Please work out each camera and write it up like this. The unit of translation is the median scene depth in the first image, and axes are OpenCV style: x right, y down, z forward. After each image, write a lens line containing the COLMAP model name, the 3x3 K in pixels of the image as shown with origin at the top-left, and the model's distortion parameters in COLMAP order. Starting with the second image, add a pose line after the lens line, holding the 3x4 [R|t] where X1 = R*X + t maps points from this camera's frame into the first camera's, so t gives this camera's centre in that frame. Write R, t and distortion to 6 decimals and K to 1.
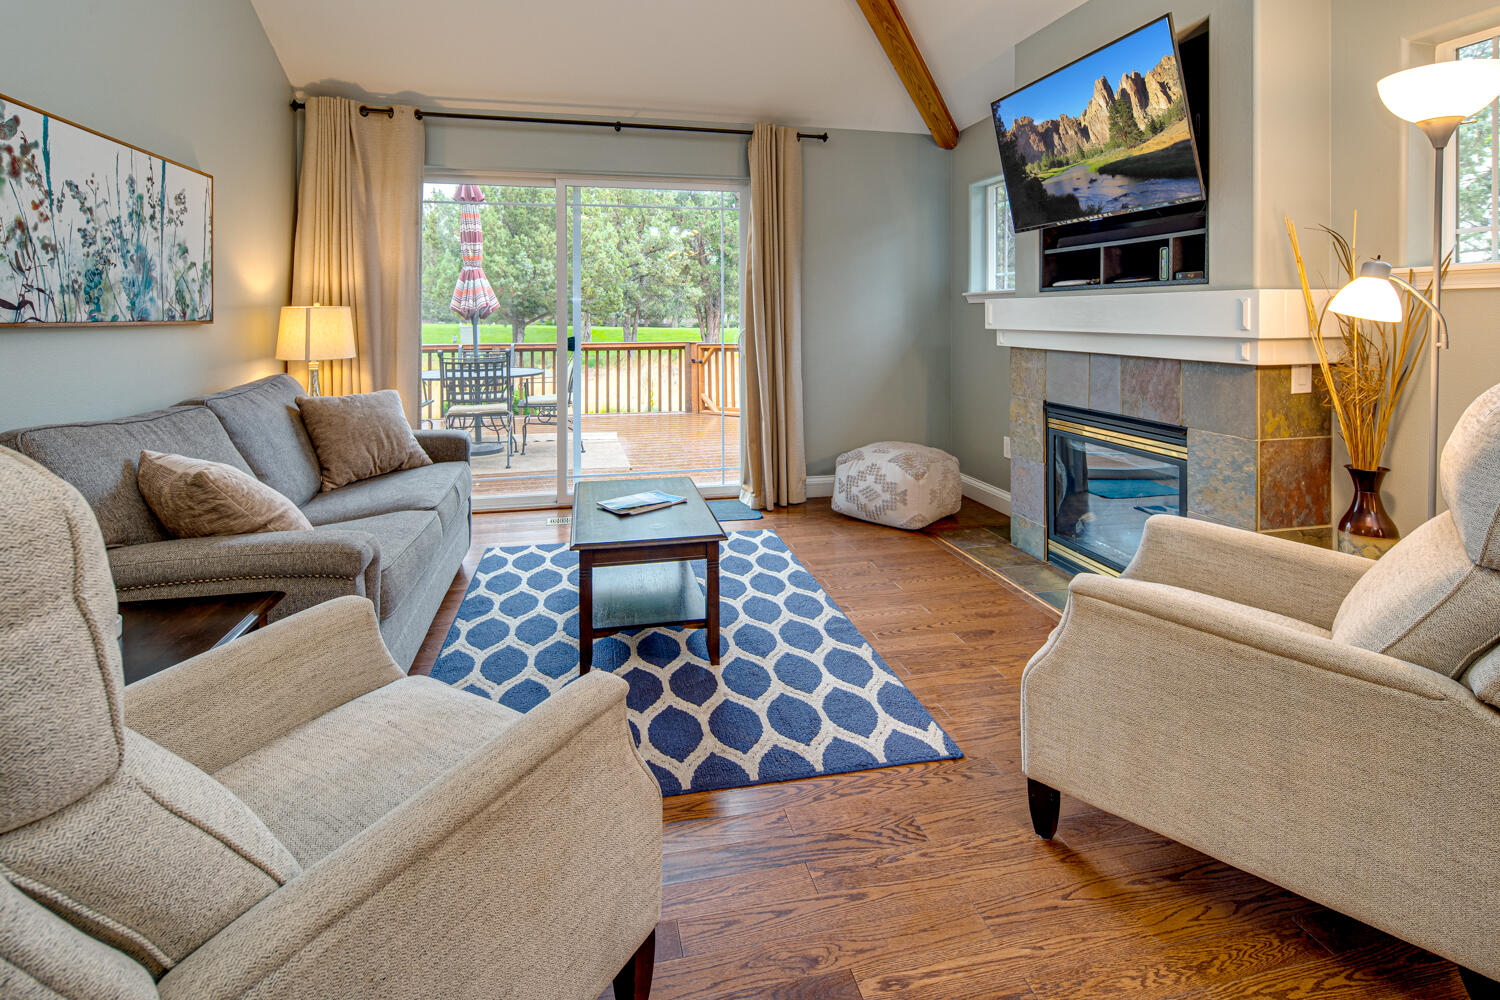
lens RADIAL K [[733.0, 0, 741.6], [0, 733.0, 319.1], [0, 0, 1]] dist [0.006870, -0.007332]
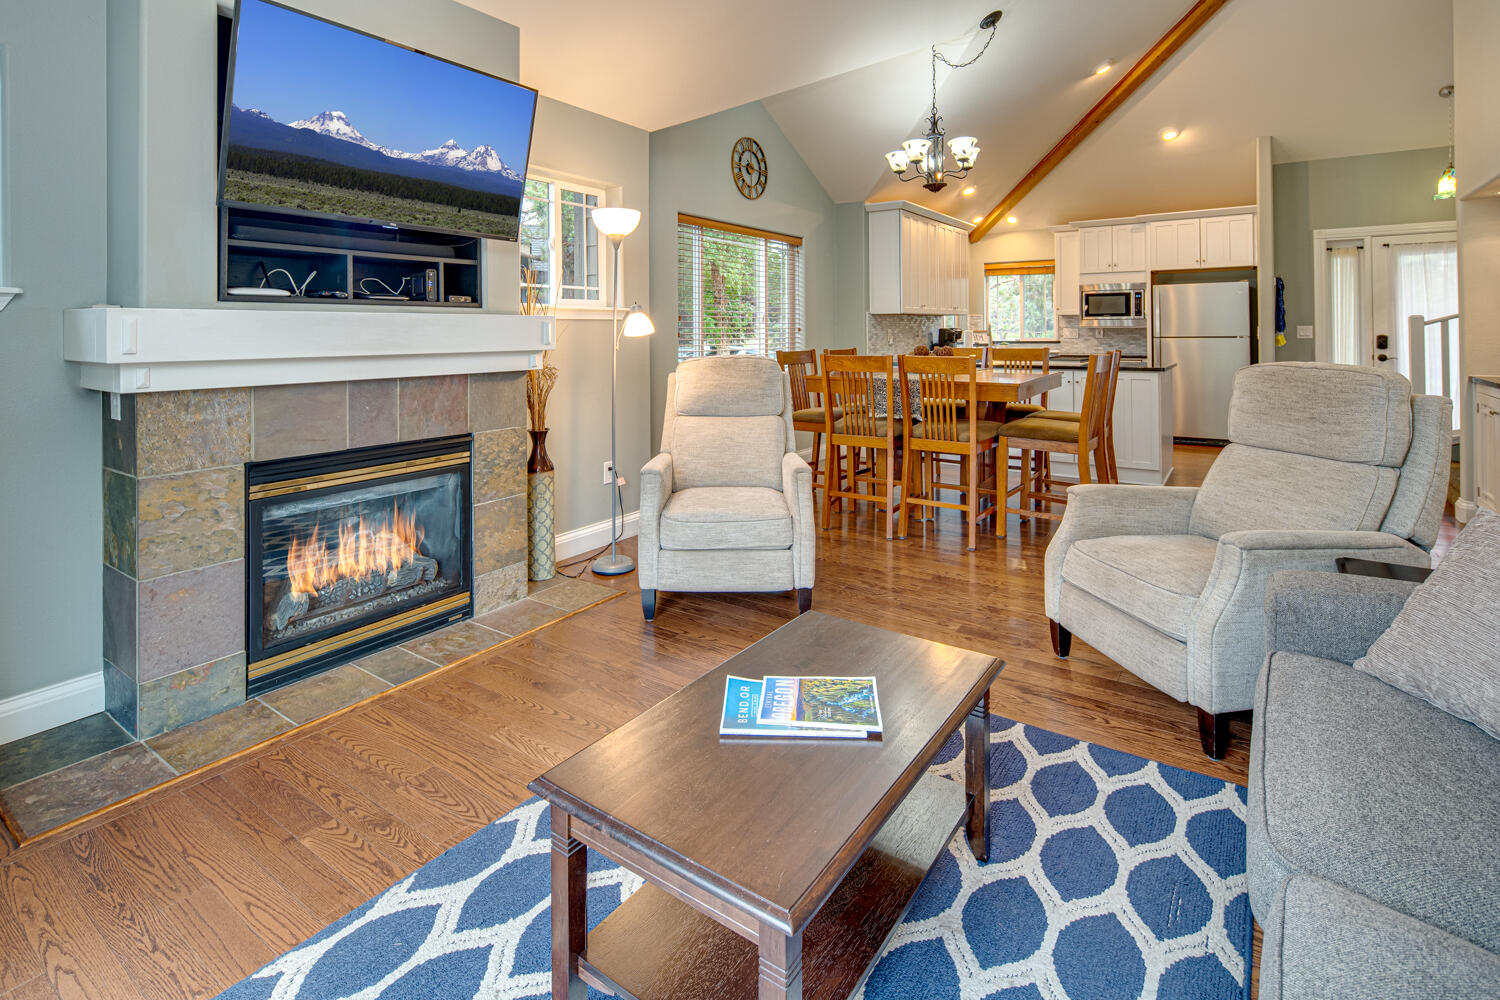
lens RADIAL K [[733.0, 0, 739.2], [0, 733.0, 326.2], [0, 0, 1]] dist [0.006870, -0.007332]
pose [[-0.674705, 0.010279, 0.738016, -0.462438], [0.011877, 0.999925, -0.003069, -0.008709], [-0.737992, 0.006695, -0.674776, 1.314101]]
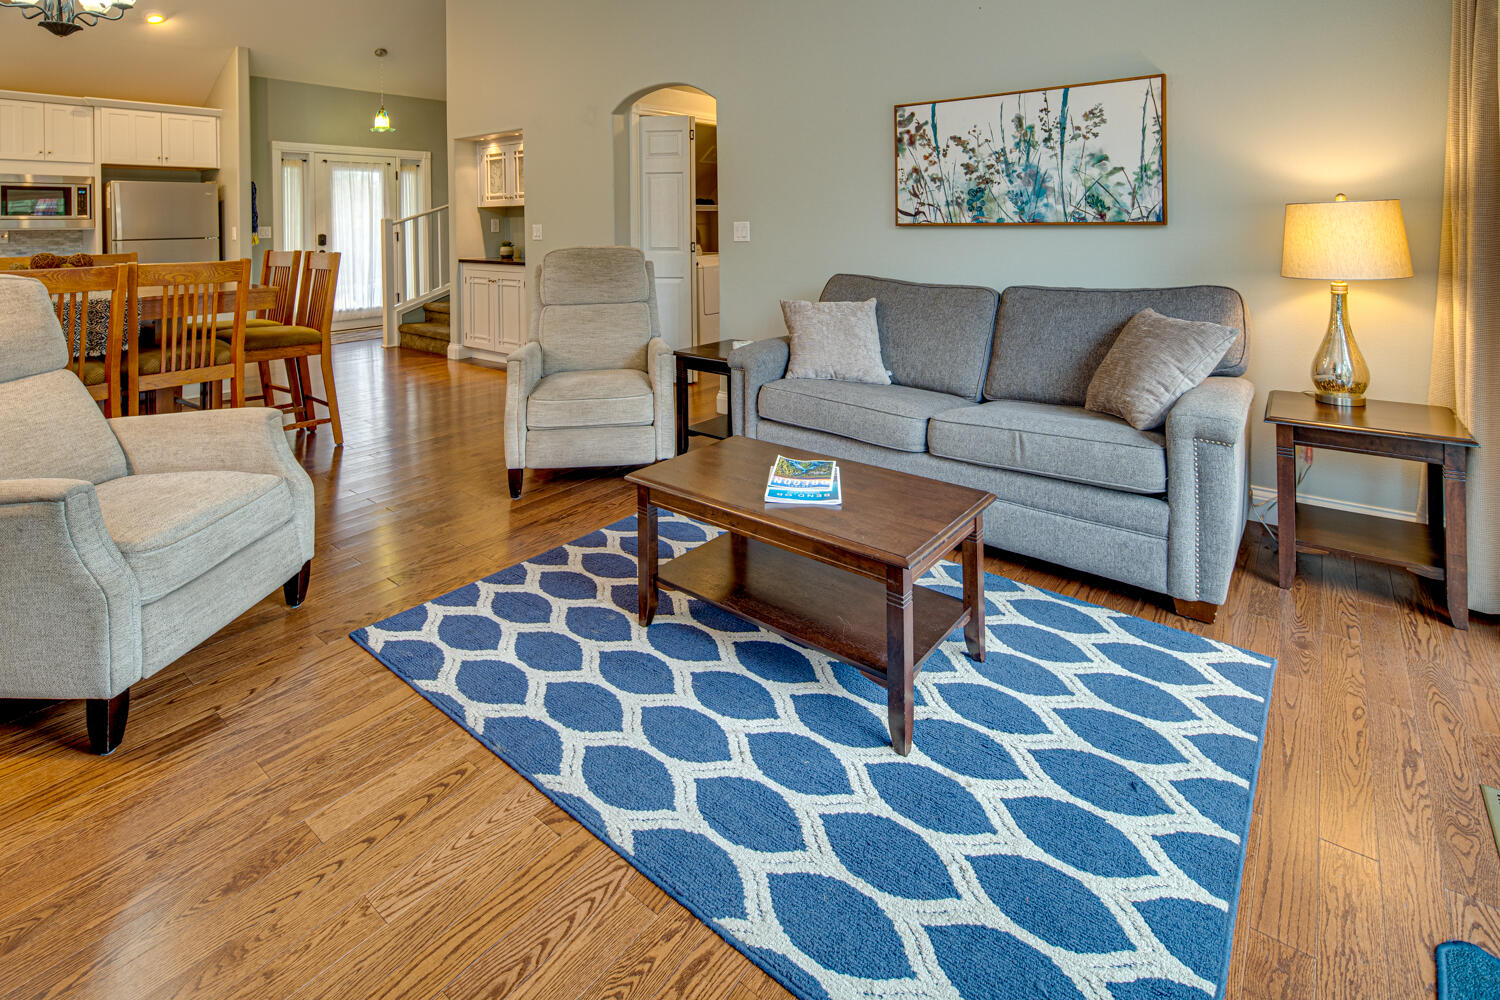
lens RADIAL K [[729.0, 0, 742.2], [0, 729.0, 227.5], [0, 0, 1]] dist [0.000464, 0.000529]
pose [[-0.780127, 0.015732, -0.625424, 0.341112], [0.010094, 0.999870, 0.012560, -0.008287], [0.625540, 0.003486, -0.780184, 1.459604]]
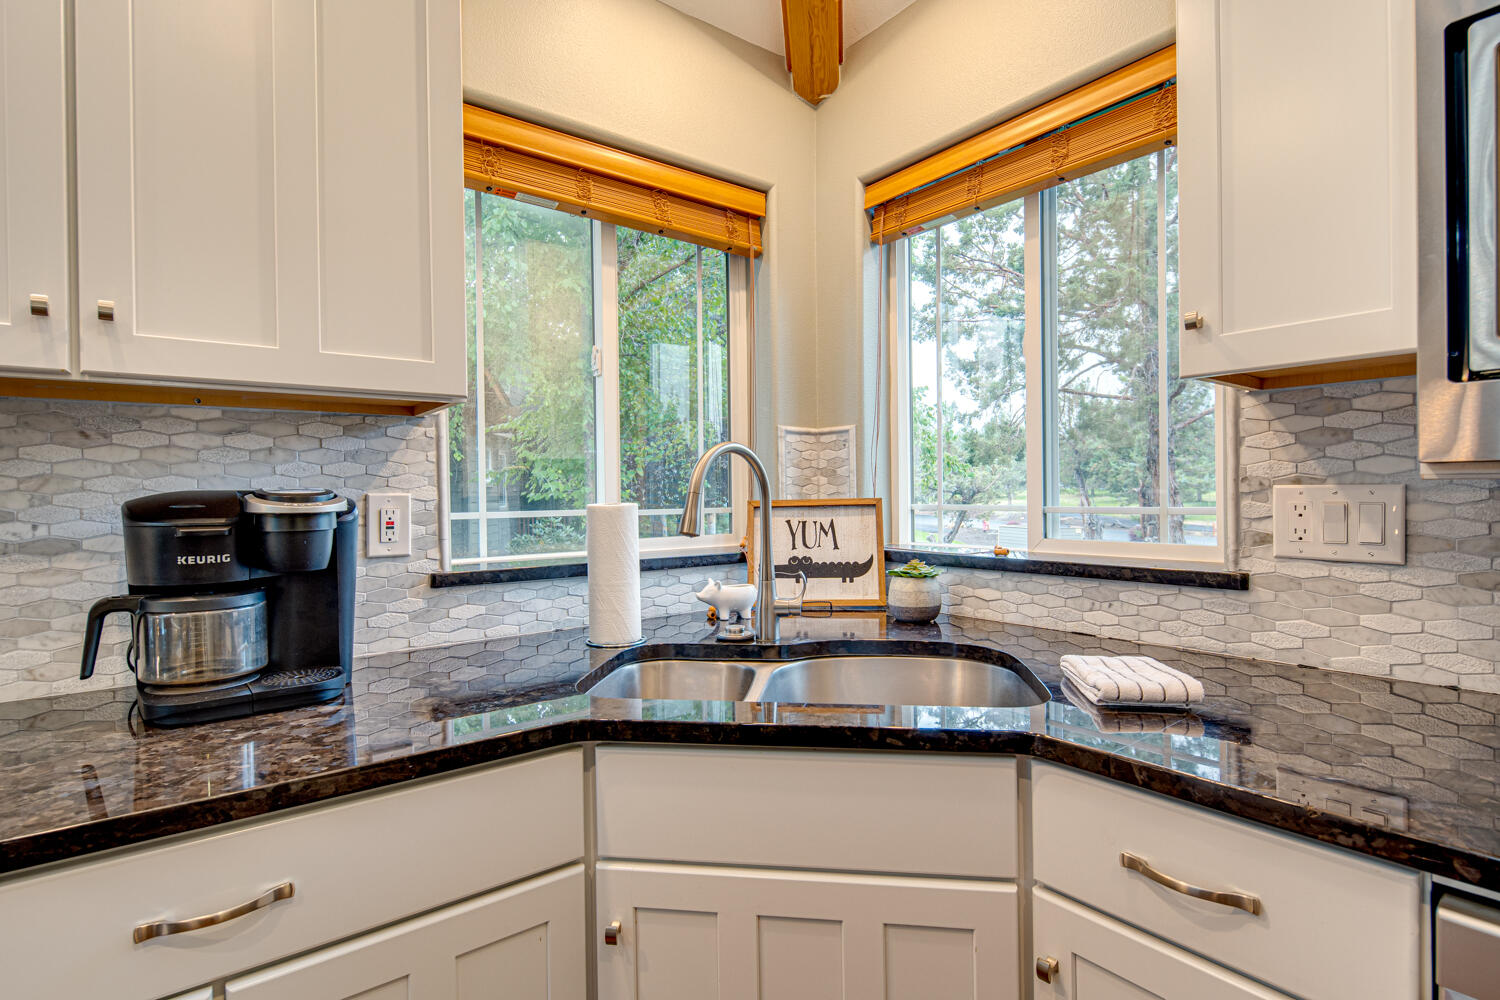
lens RADIAL K [[733.0, 0, 744.6], [0, 733.0, 498.0], [0, 0, 1]] dist [0.006870, -0.007332]
pose [[-0.420834, -0.000593, 0.907137, 0.586360], [0.016798, 0.999823, 0.008446, 0.004259], [-0.906982, 0.018793, -0.420750, -1.195921]]
